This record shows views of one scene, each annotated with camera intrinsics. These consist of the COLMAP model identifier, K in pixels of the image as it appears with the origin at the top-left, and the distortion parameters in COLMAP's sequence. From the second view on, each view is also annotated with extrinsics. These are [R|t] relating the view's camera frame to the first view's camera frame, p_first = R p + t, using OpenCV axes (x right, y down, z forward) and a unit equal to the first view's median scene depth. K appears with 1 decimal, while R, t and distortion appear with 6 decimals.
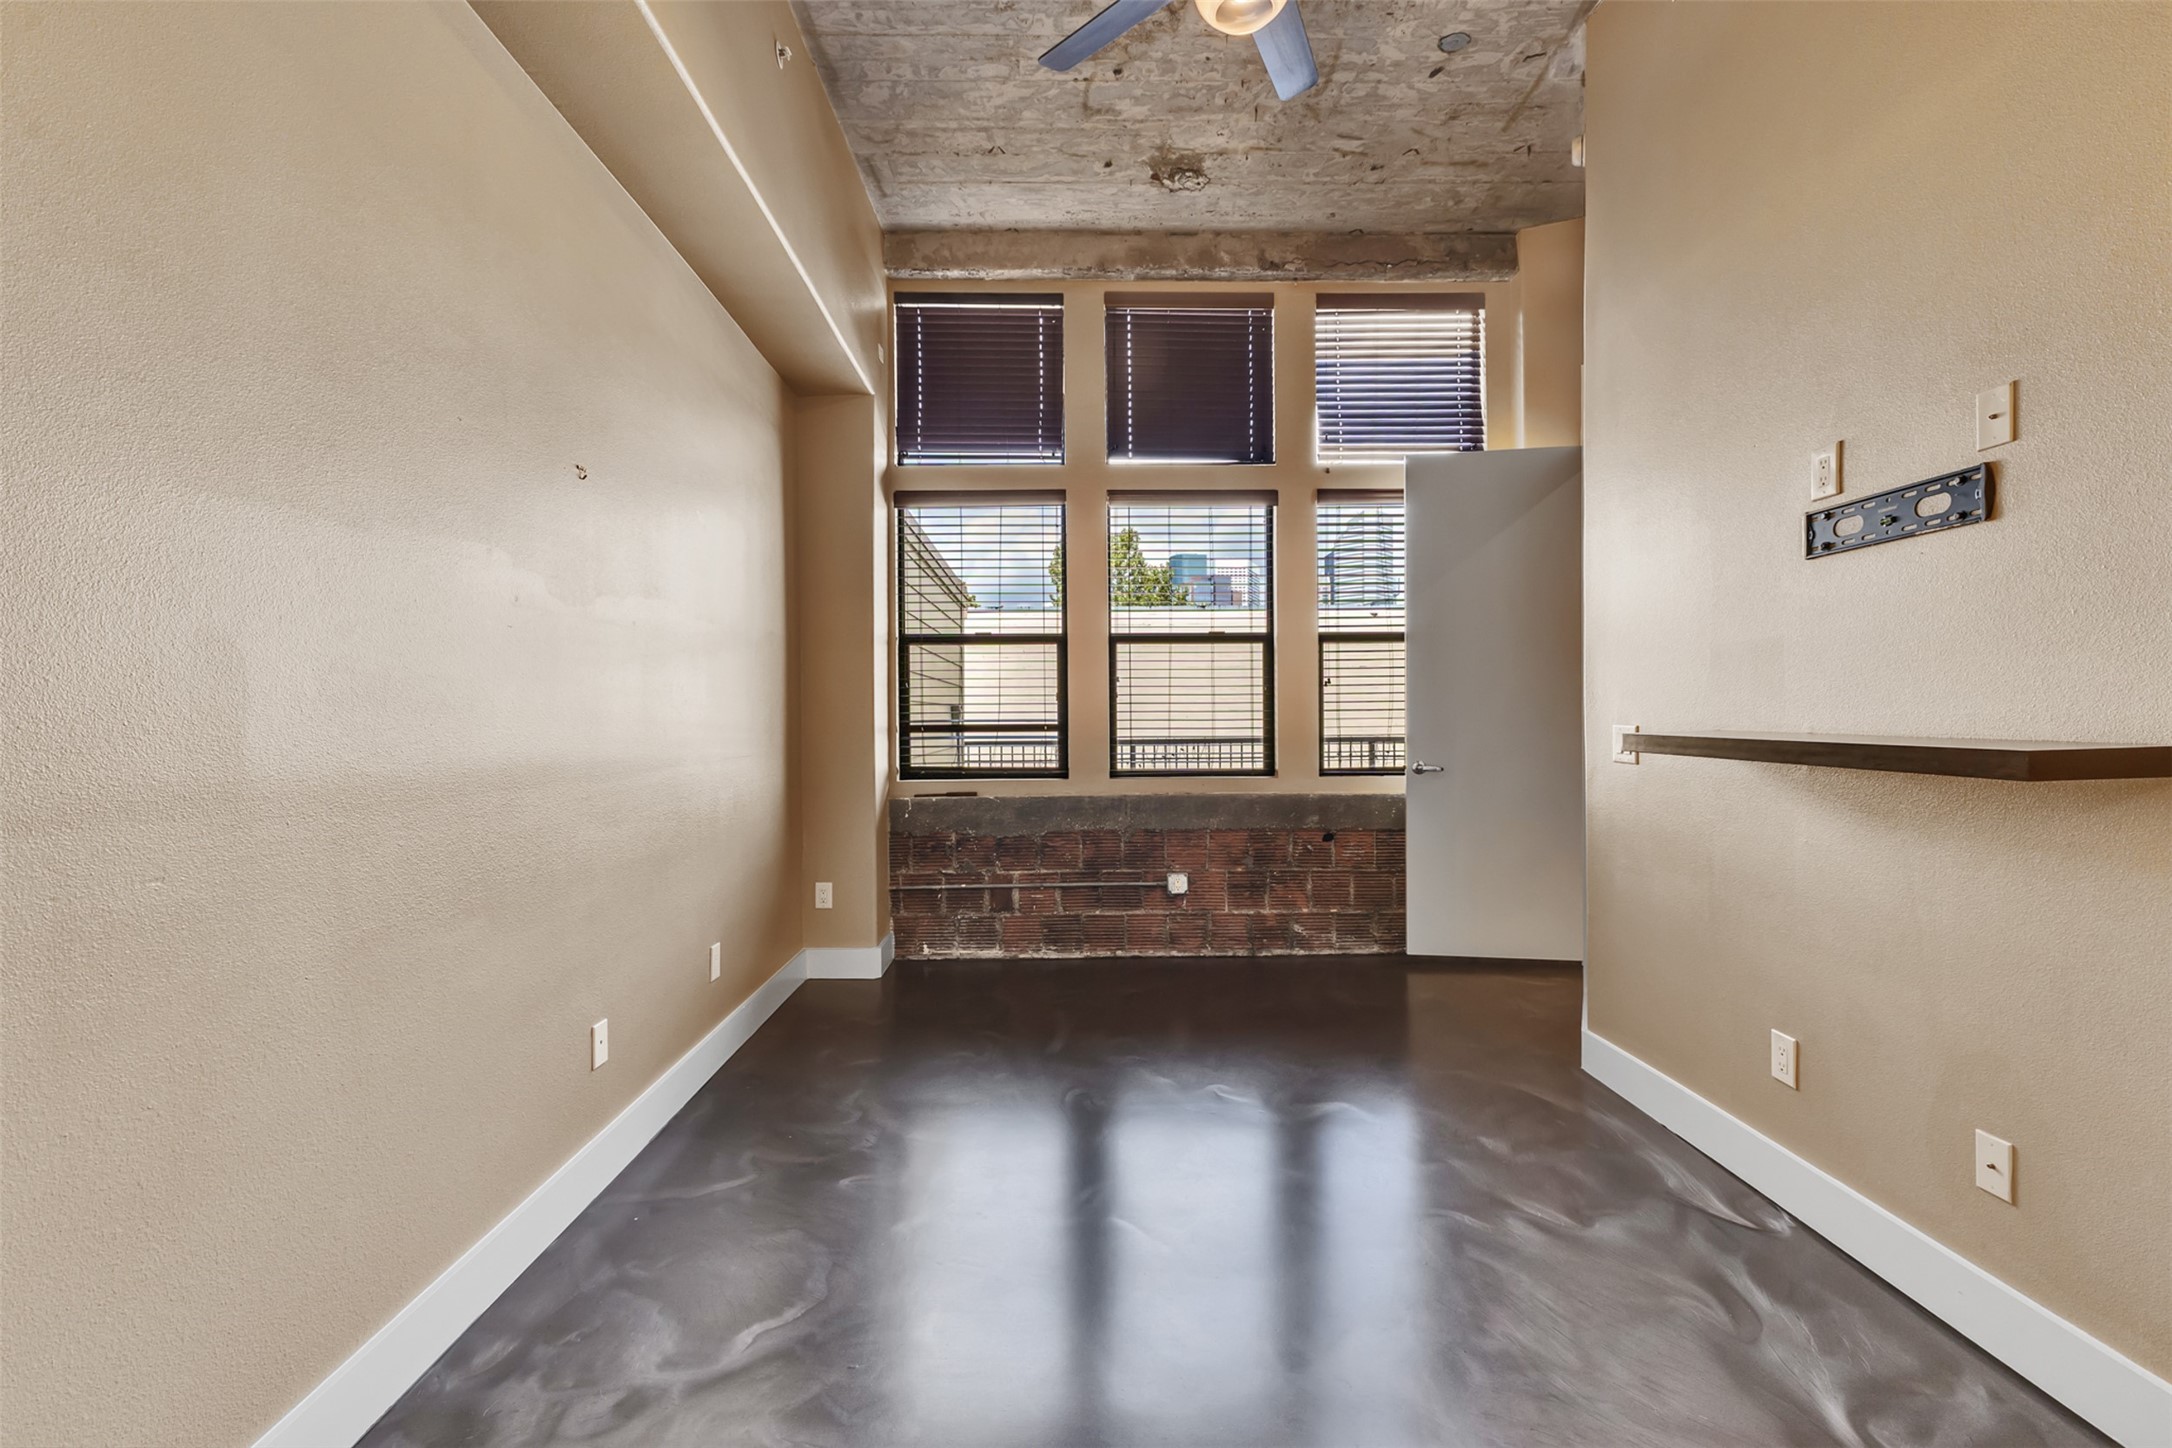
lens RADIAL K [[931.5, 0, 1082.7], [0, 931.5, 721.0], [0, 0, 1]] dist [0.010299, -0.000863]
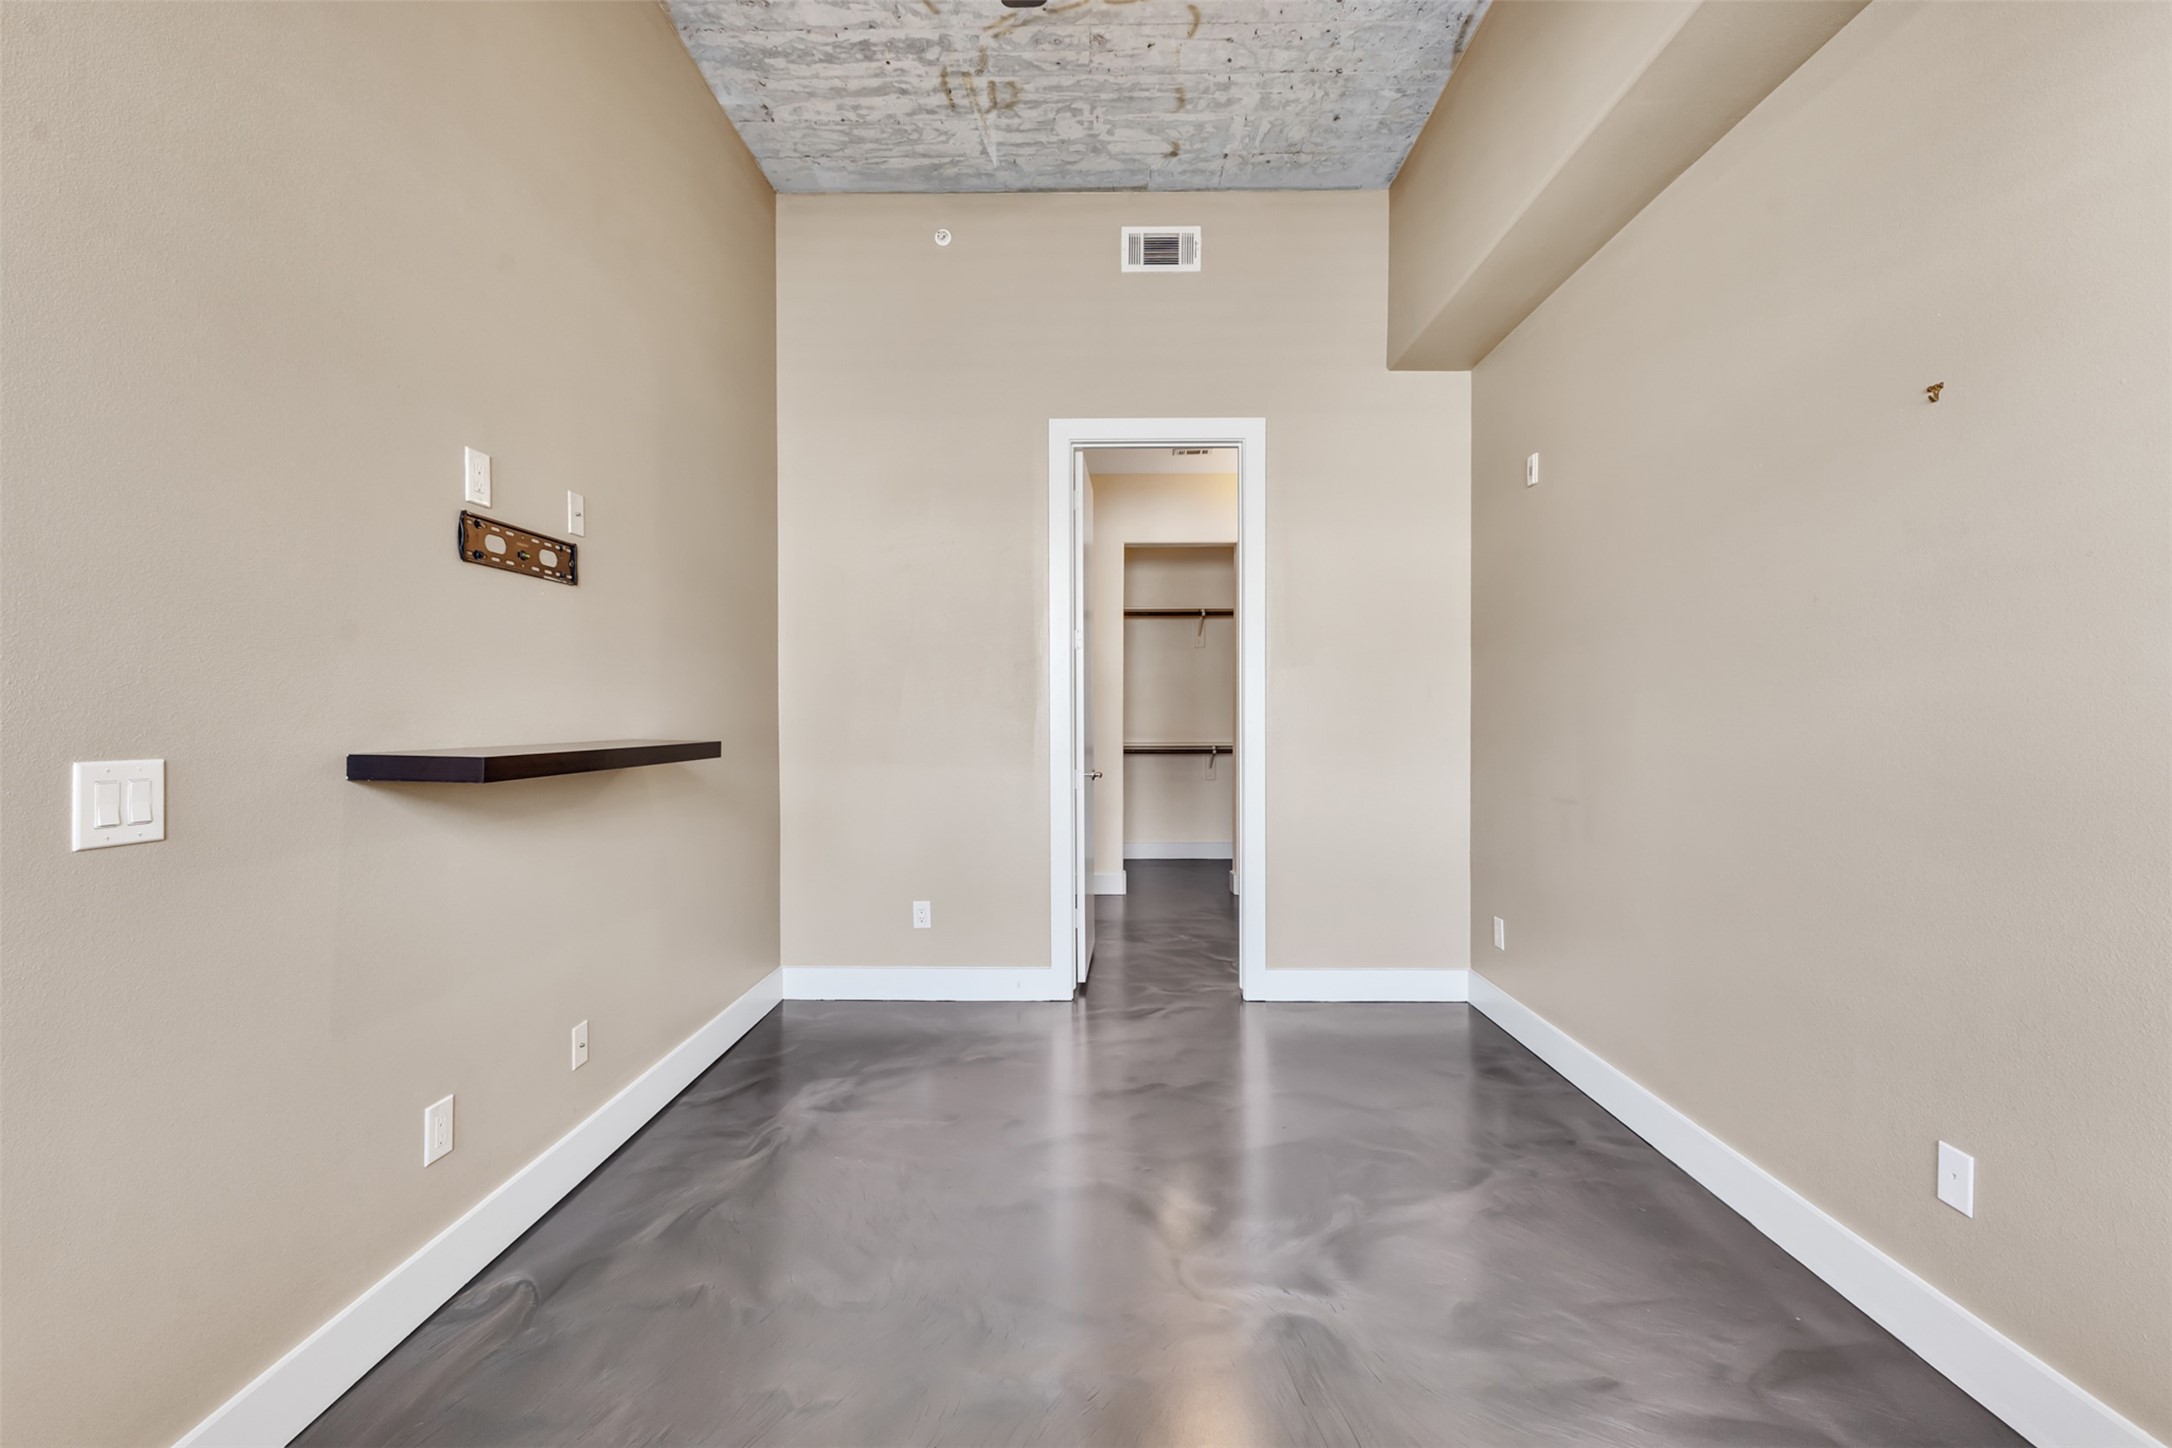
lens RADIAL K [[931.5, 0, 1097.2], [0, 931.5, 718.3], [0, 0, 1]] dist [0.010299, -0.000863]
pose [[-0.999497, 0.007307, 0.030861, 0.139857], [0.007837, 0.999823, 0.017110, -0.032470], [-0.030731, 0.017343, -0.999377, 2.192293]]
